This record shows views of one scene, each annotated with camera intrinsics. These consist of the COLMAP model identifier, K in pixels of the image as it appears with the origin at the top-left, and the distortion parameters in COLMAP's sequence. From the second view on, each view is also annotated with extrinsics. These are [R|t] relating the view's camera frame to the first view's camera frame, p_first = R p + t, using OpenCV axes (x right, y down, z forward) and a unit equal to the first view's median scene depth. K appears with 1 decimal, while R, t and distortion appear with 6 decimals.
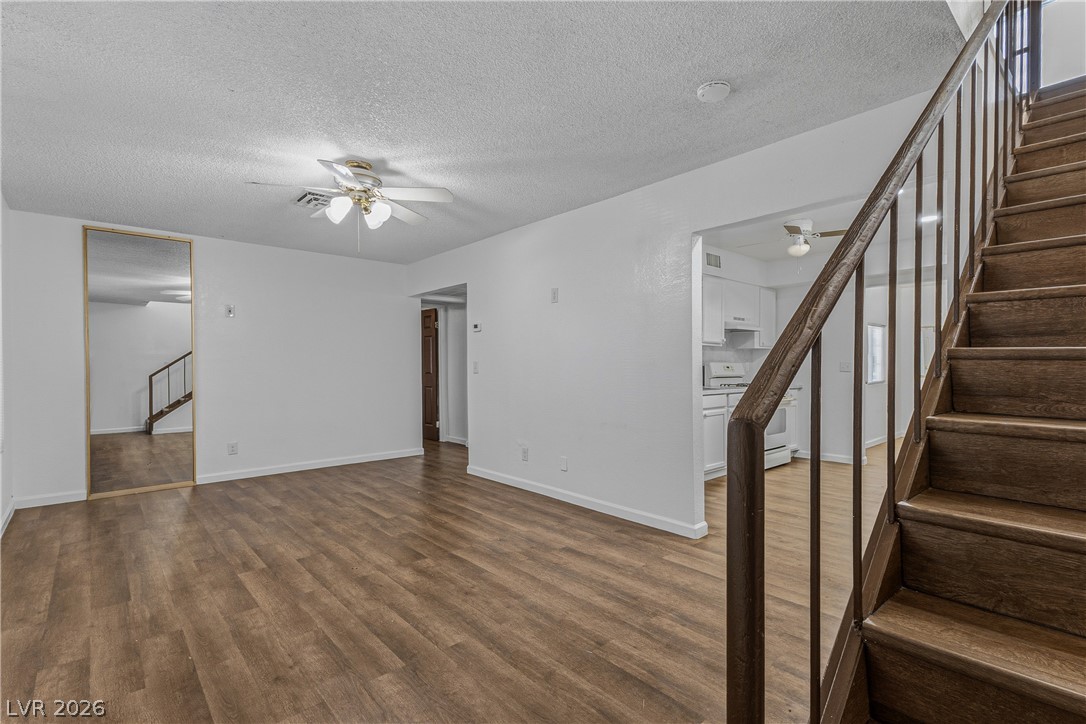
lens RADIAL K [[504.4, 0, 539.5], [0, 504.4, 360.0], [0, 0, 1]] dist [0.024822, -0.006741]
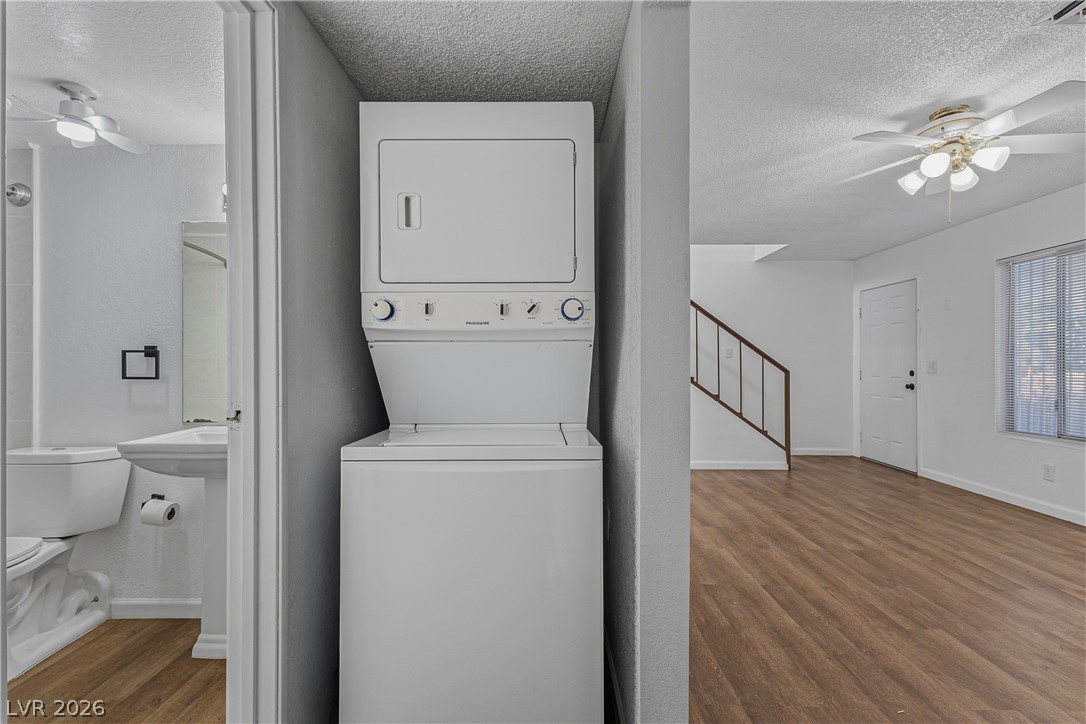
lens RADIAL K [[493.4, 0, 538.7], [0, 493.4, 369.1], [0, 0, 1]] dist [0.023294, -0.007672]
pose [[-0.738907, -0.006123, 0.673780, -0.444533], [-0.007122, 0.999974, 0.001277, 0.026361], [-0.673770, -0.003855, -0.738931, 2.226875]]
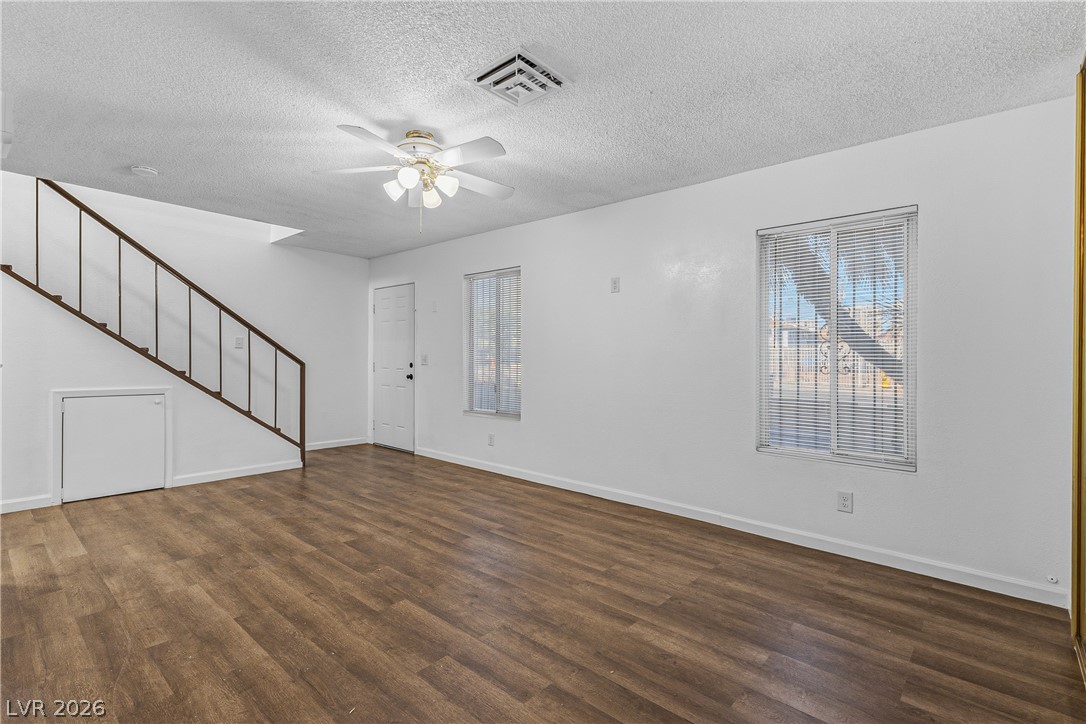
lens RADIAL K [[504.4, 0, 539.5], [0, 504.4, 360.0], [0, 0, 1]] dist [0.024822, -0.006741]
pose [[-0.992732, -0.007464, -0.120117, -0.500991], [-0.006622, 0.999951, -0.007407, 0.025509], [0.120167, -0.006558, -0.992732, 2.122682]]
